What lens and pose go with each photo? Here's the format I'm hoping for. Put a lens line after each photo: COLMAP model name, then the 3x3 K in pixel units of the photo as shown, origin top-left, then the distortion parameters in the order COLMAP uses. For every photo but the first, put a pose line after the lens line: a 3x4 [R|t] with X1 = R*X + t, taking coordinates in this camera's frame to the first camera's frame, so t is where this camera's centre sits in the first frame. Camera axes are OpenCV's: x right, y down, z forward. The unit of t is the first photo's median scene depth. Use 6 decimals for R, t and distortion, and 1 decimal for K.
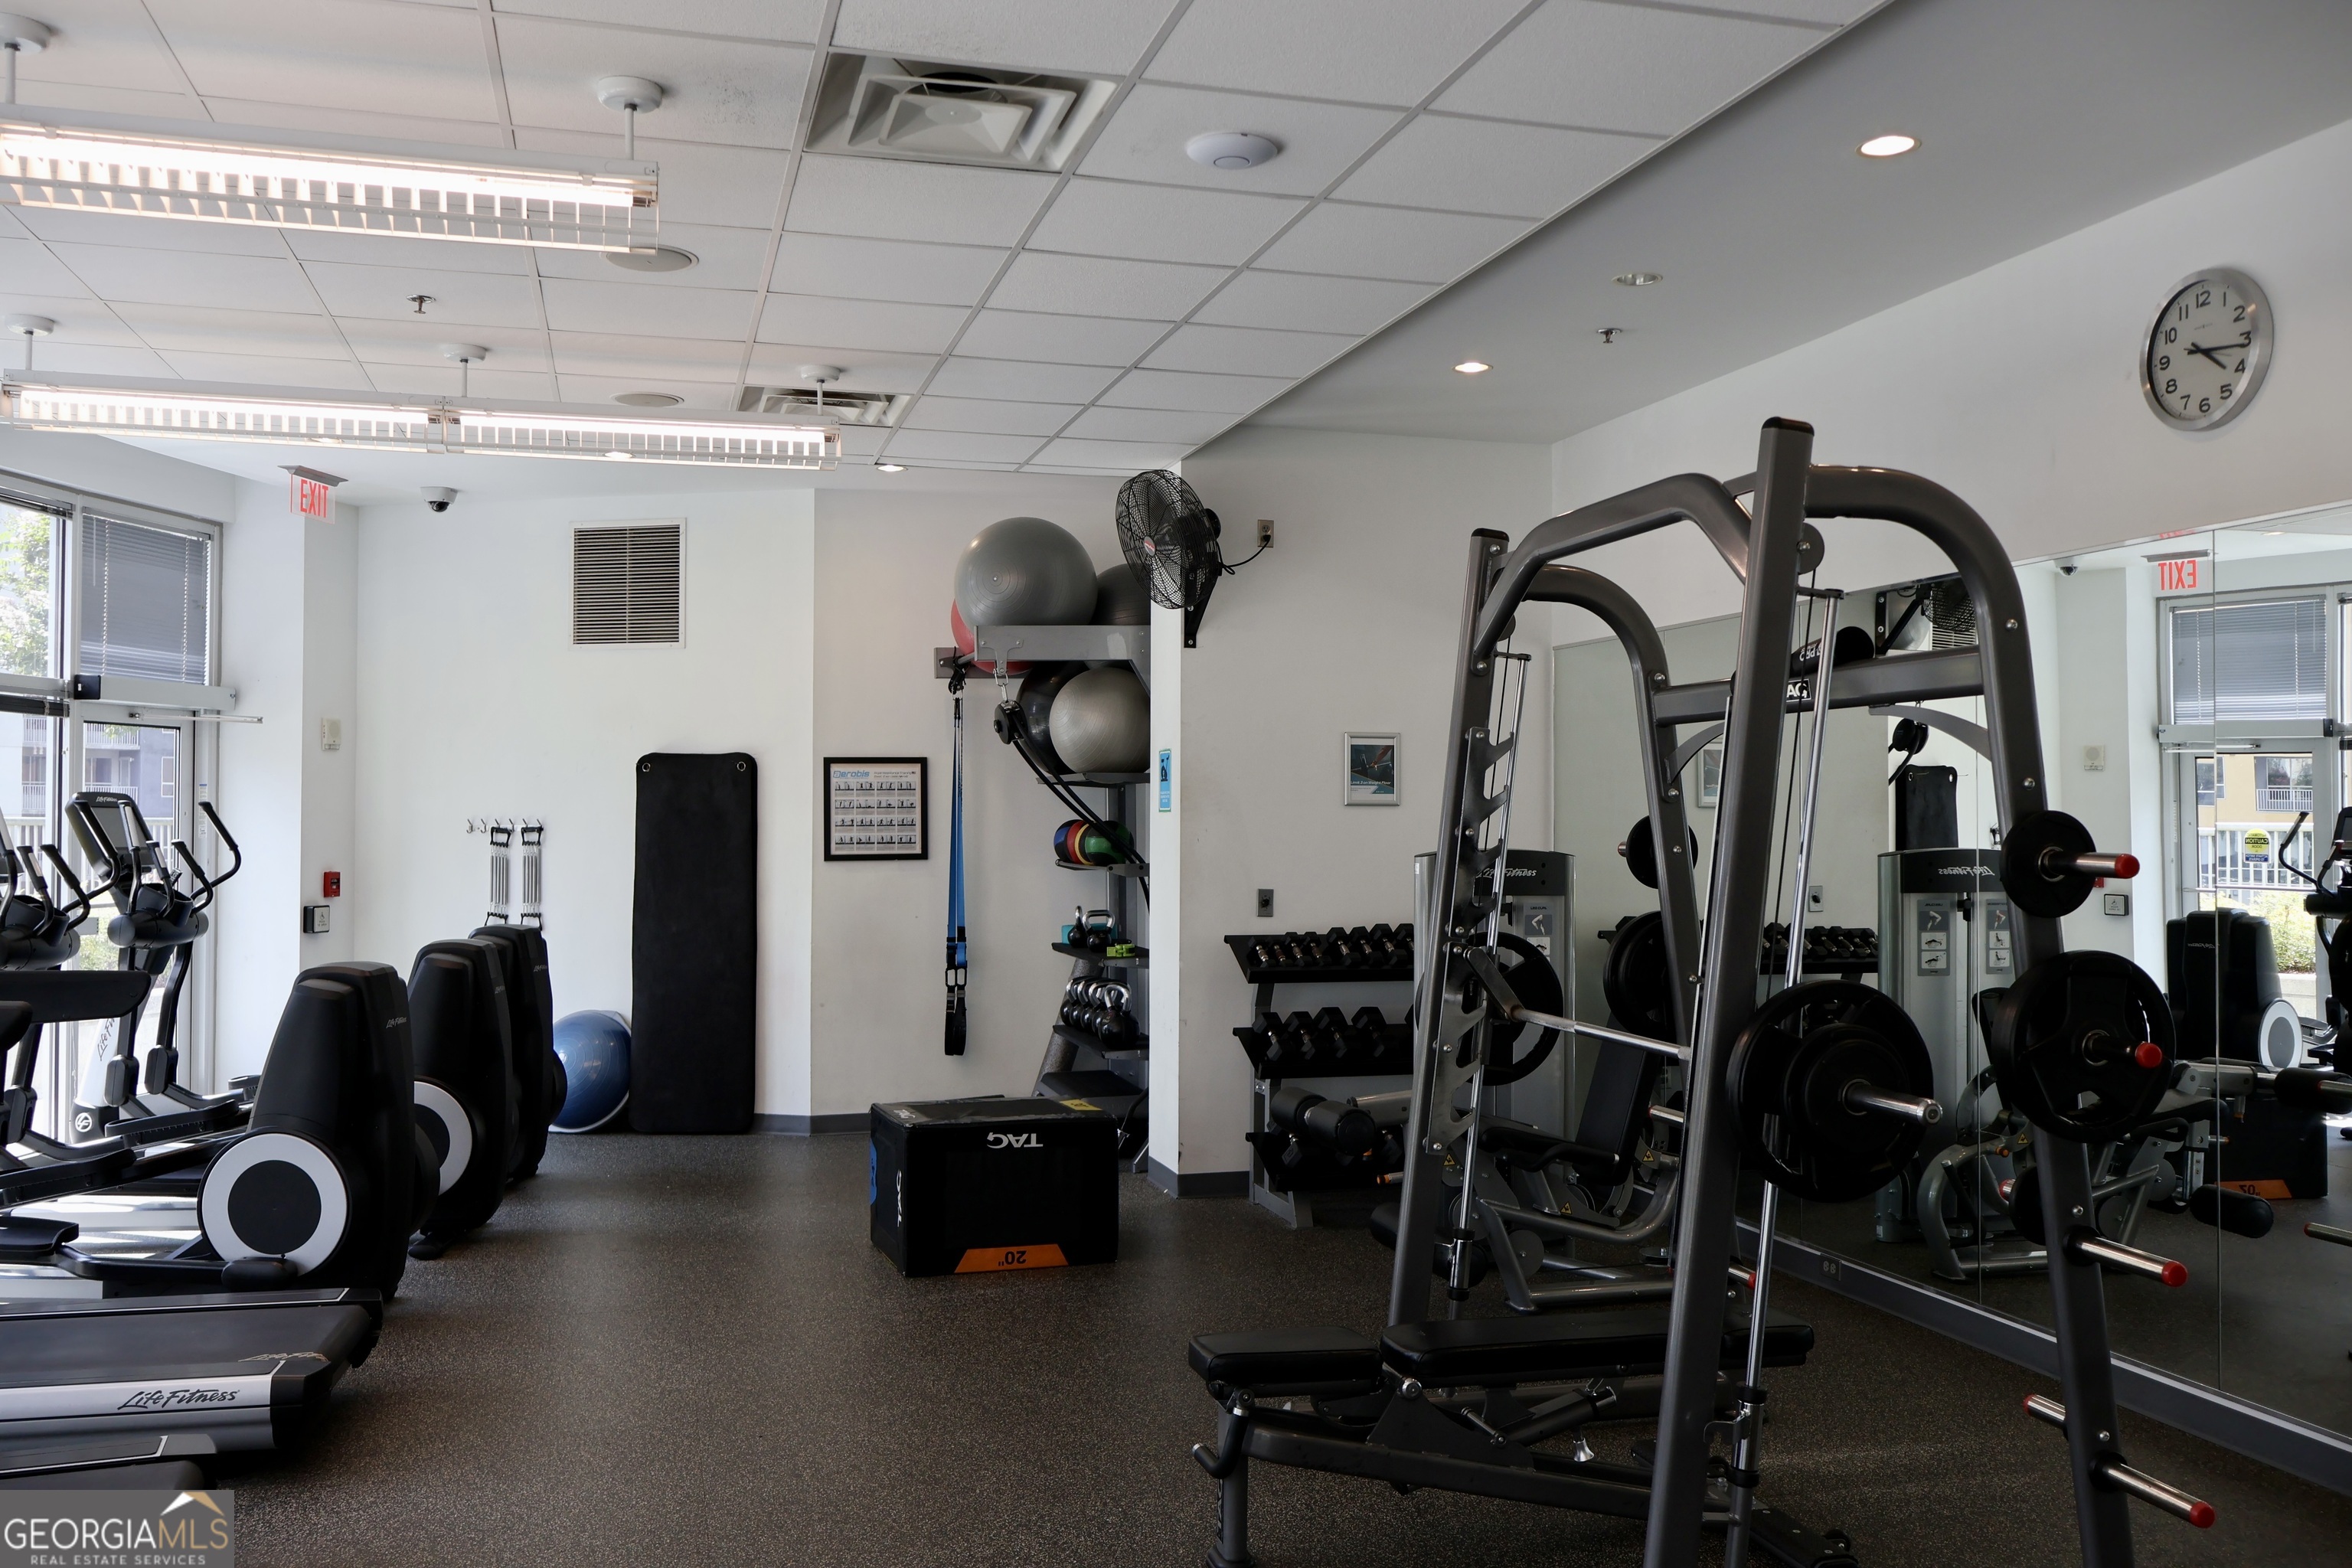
lens RADIAL K [[1988.5, 0, 1176.0], [0, 1988.5, 784.0], [0, 0, 1]] dist [-0.003688, 0.010413]
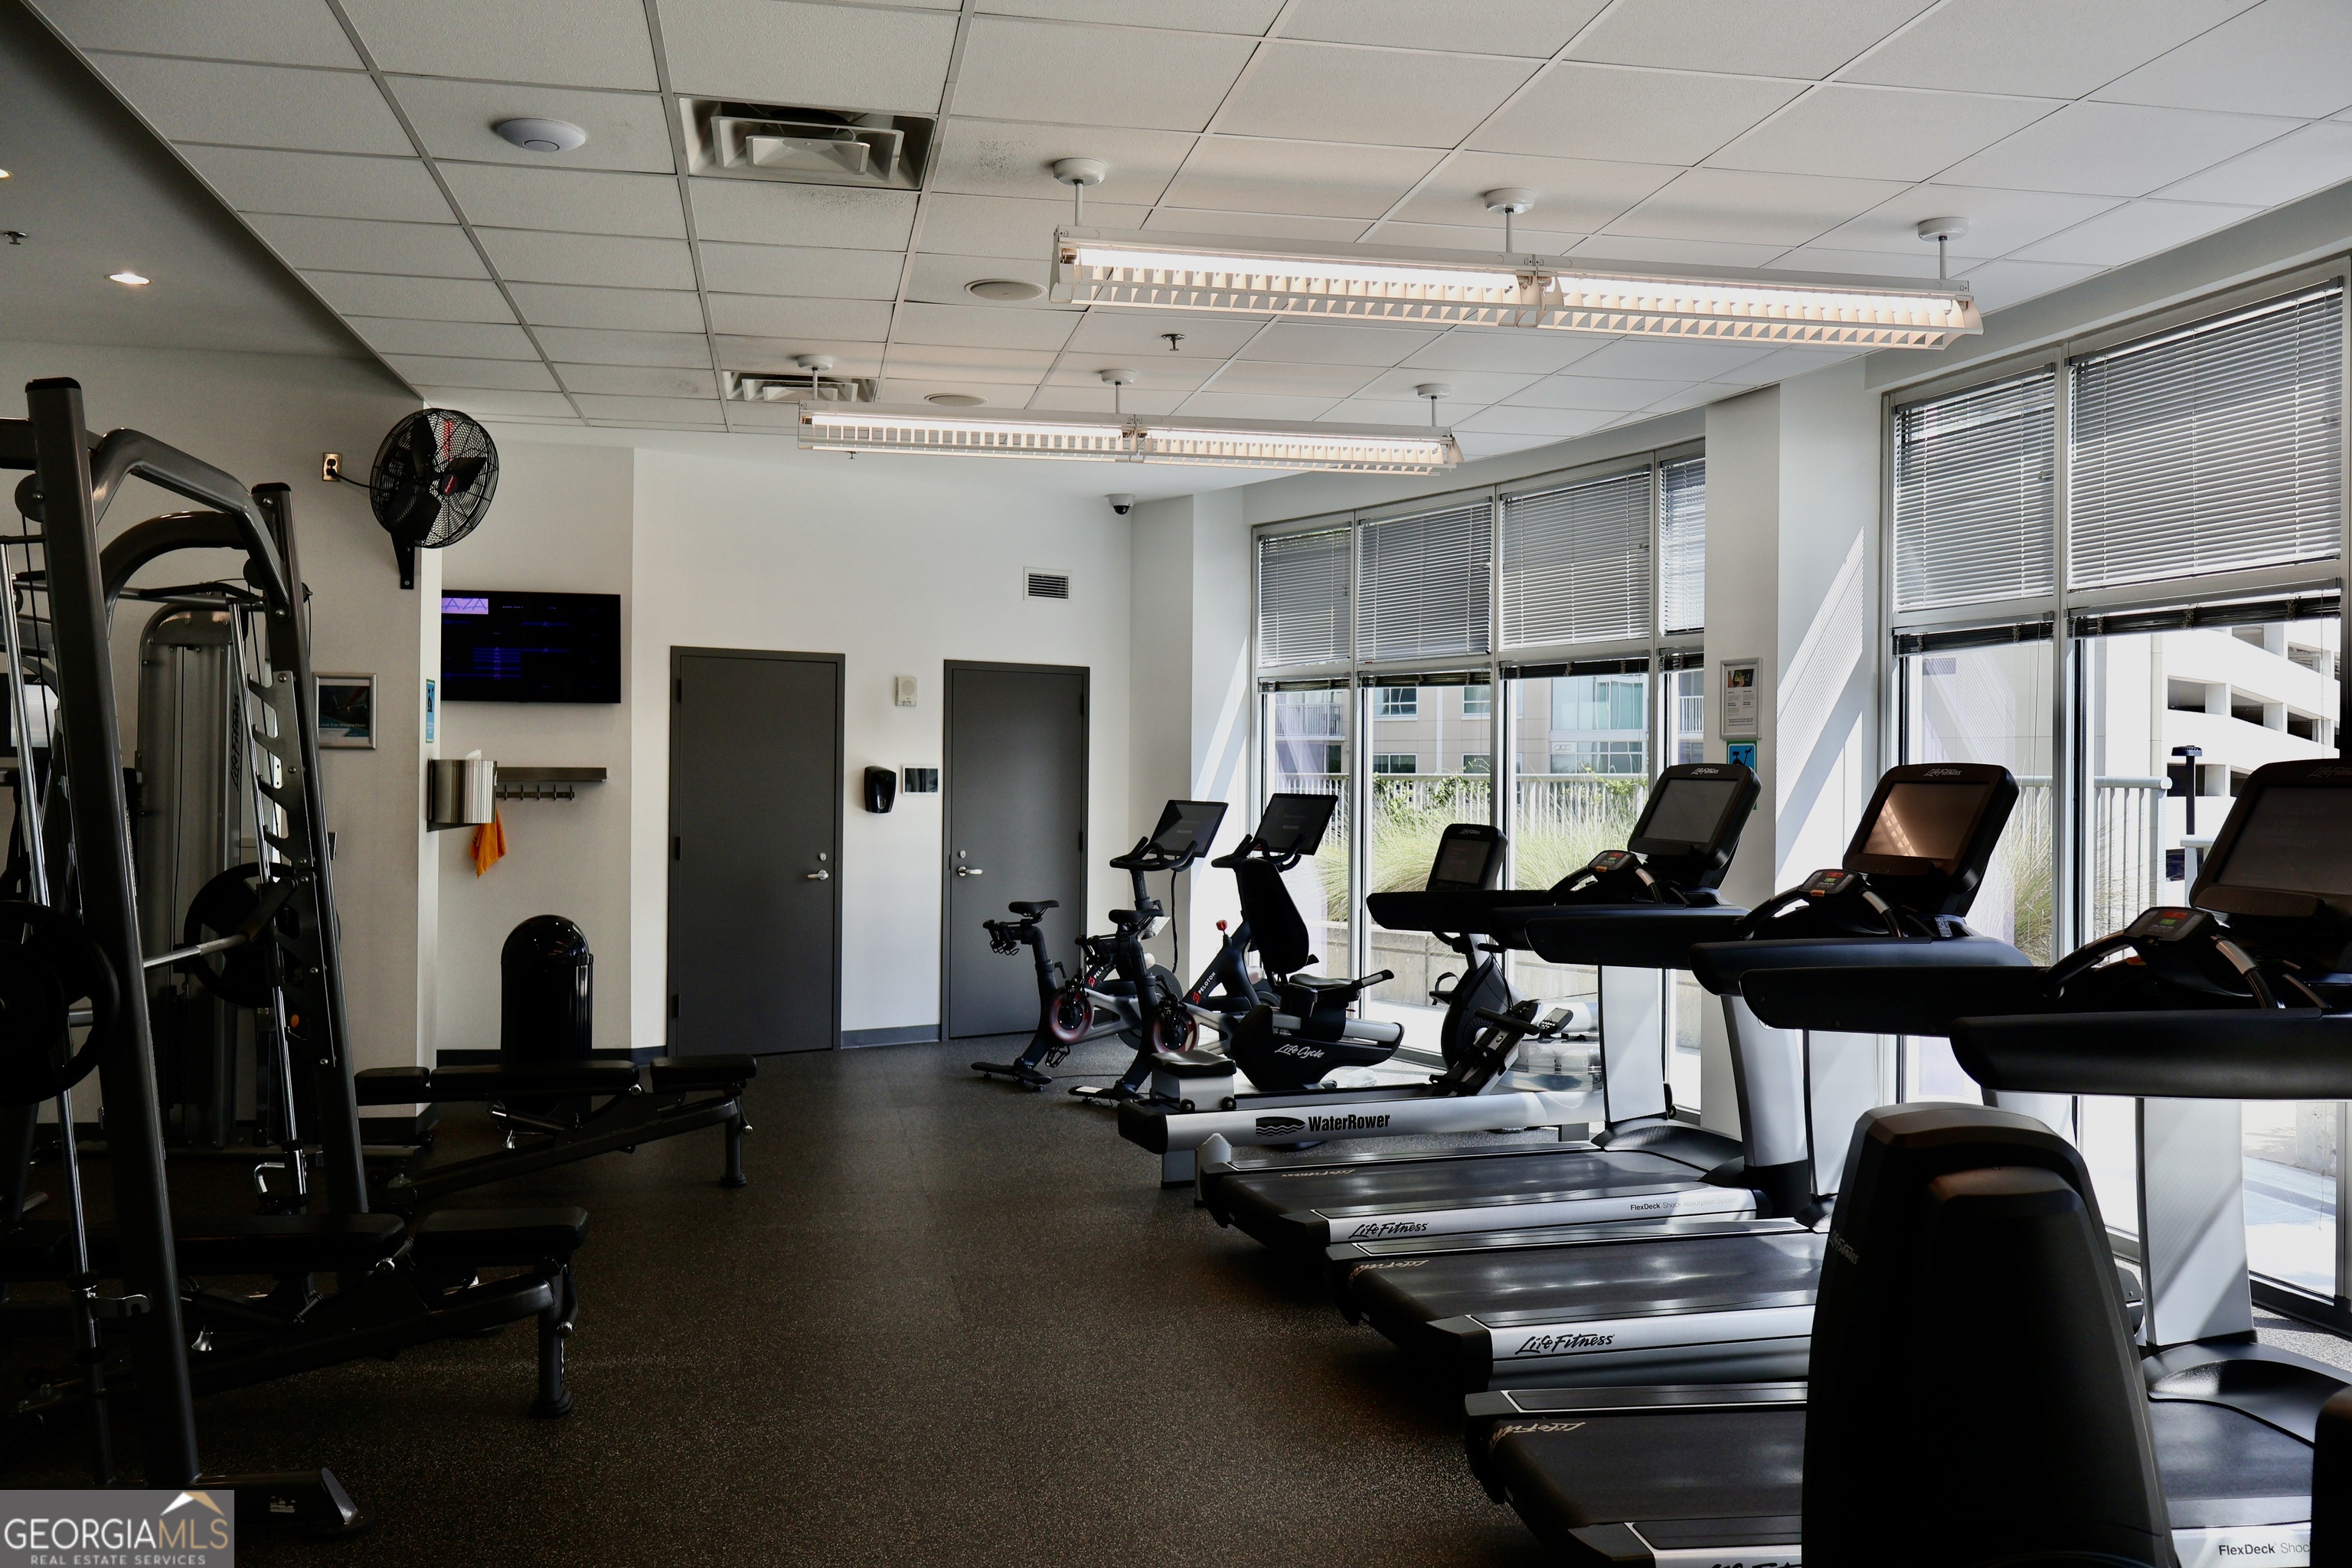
lens RADIAL K [[1988.5, 0, 1176.0], [0, 1988.5, 784.0], [0, 0, 1]] dist [-0.003688, 0.010413]
pose [[-0.997039, -0.012558, 0.075864, -0.183742], [-0.013767, 0.999786, -0.015435, 0.019722], [-0.075654, -0.016434, -0.996999, 0.939168]]
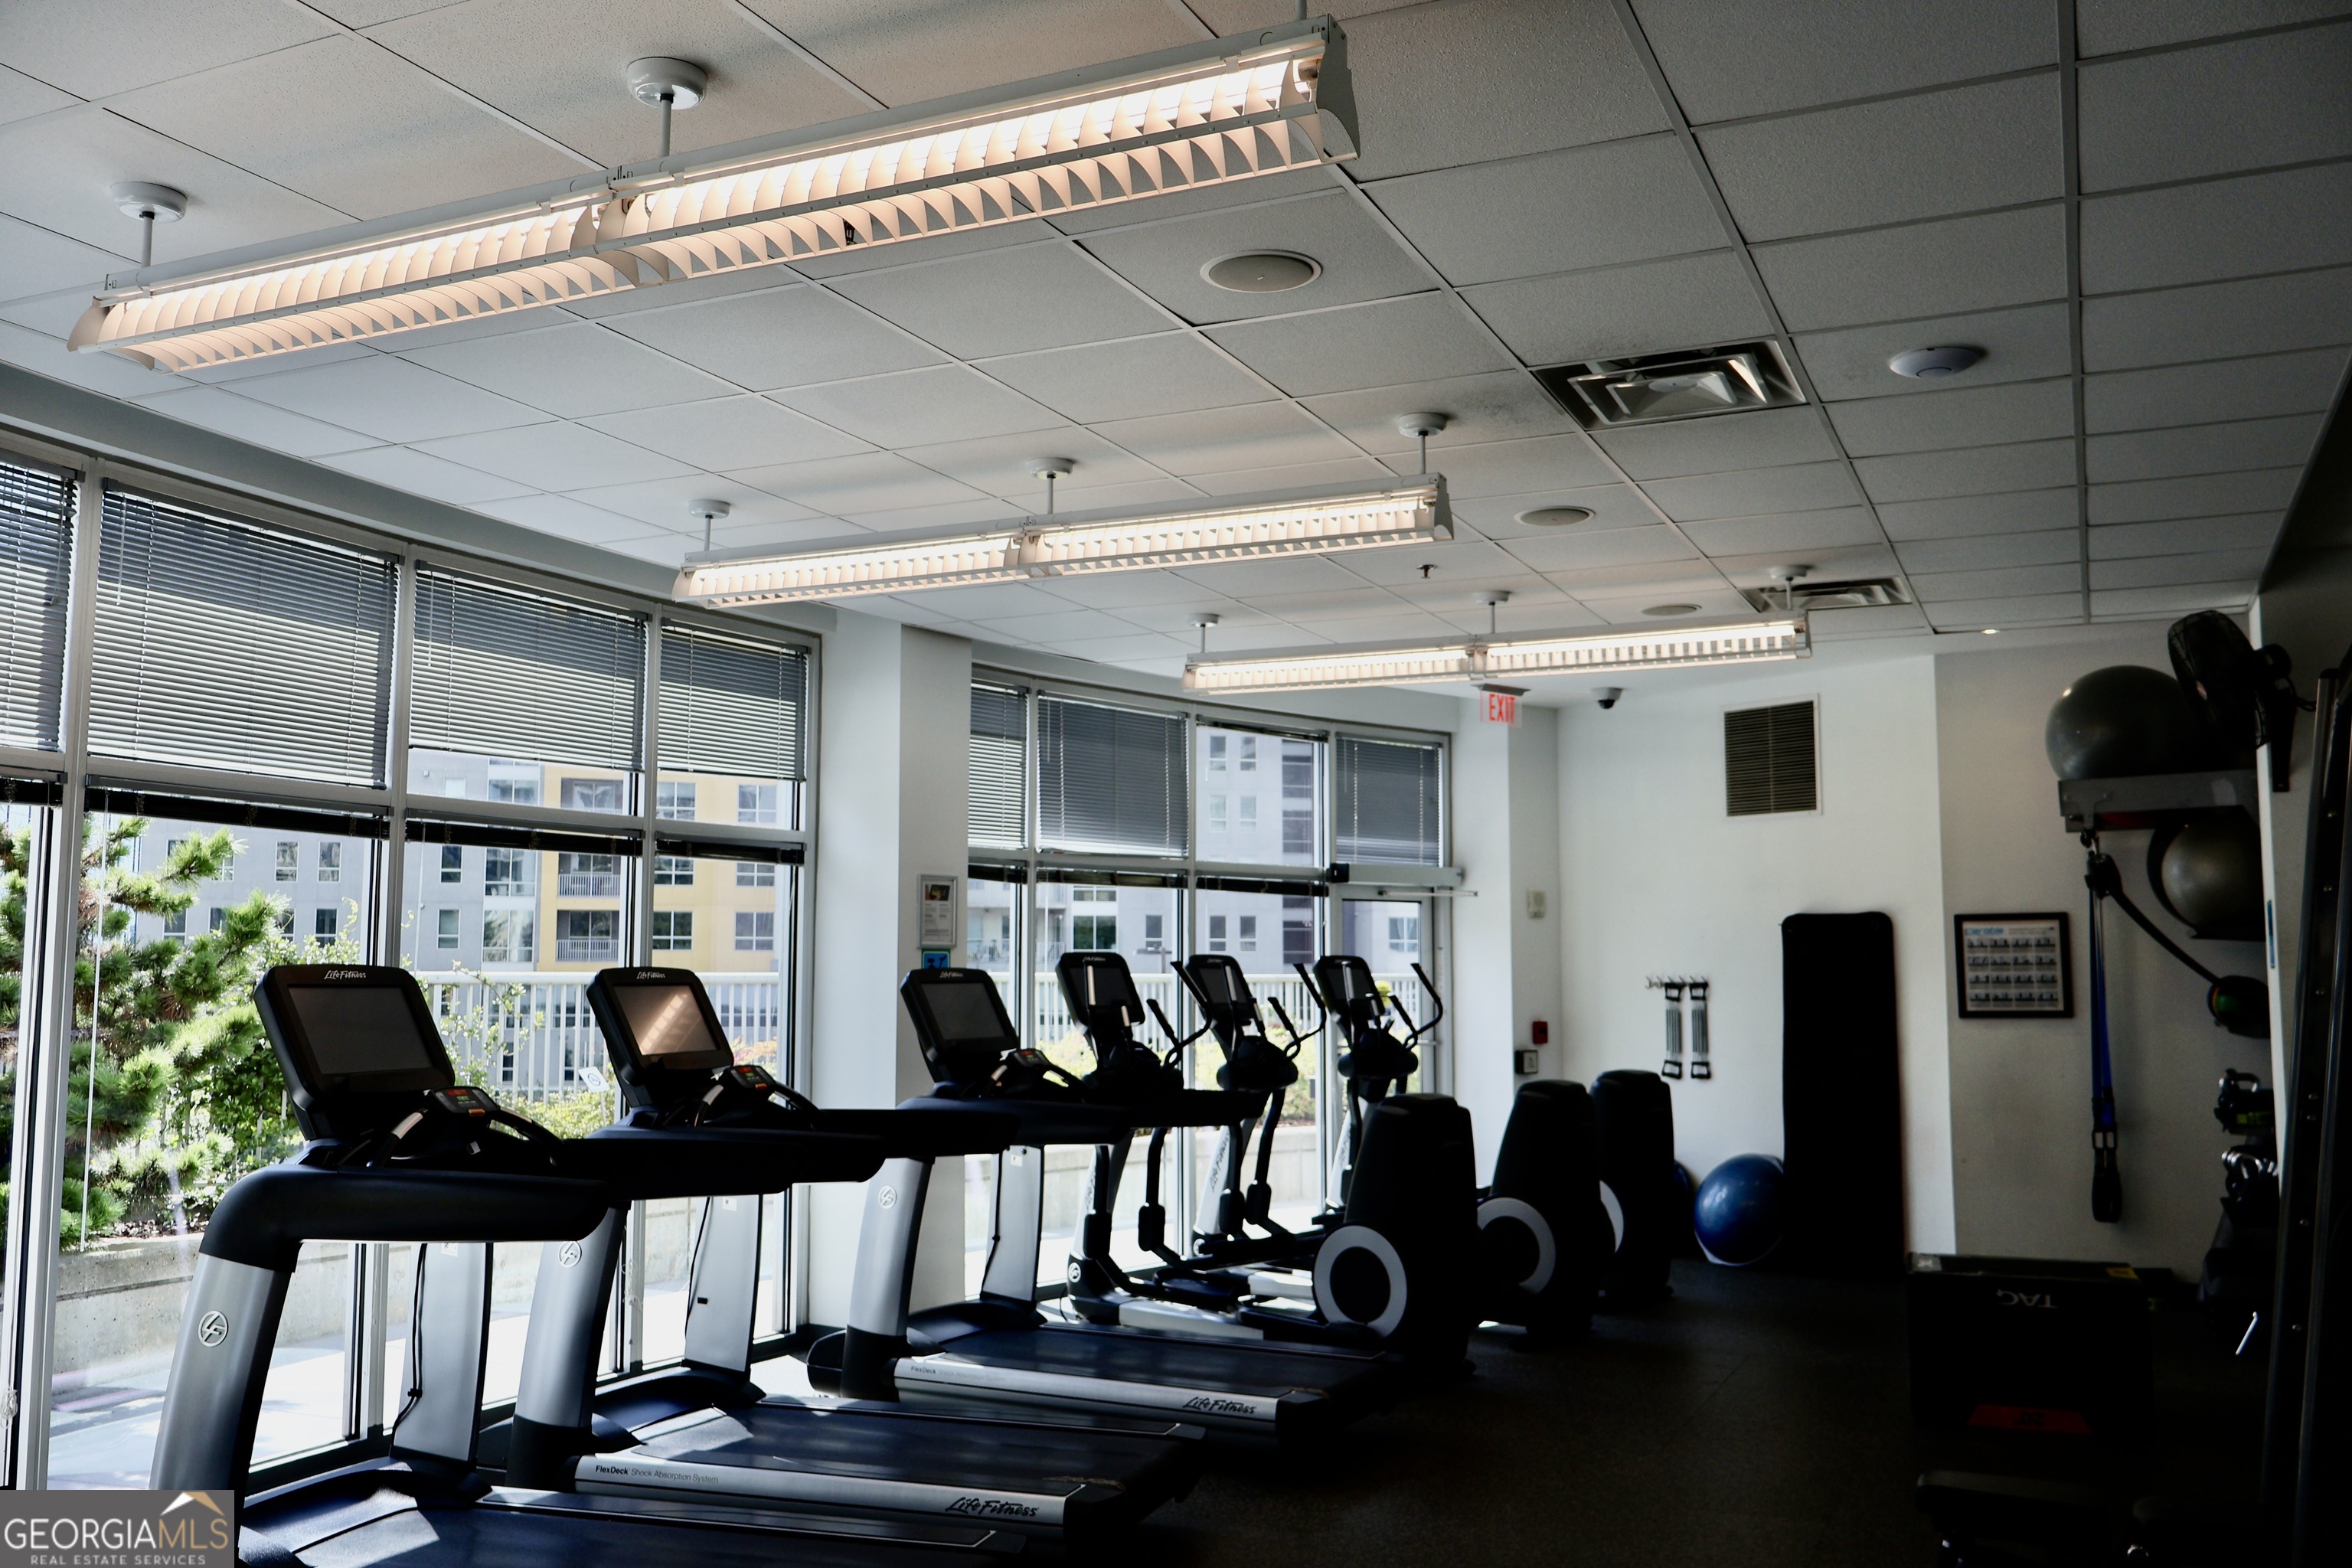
lens RADIAL K [[1988.5, 0, 1176.0], [0, 1988.5, 784.0], [0, 0, 1]] dist [-0.003688, 0.010413]
pose [[0.763948, -0.063275, -0.642169, 0.182354], [0.013529, 0.996533, -0.082096, -0.002157], [0.645137, 0.054029, 0.762155, -0.038947]]
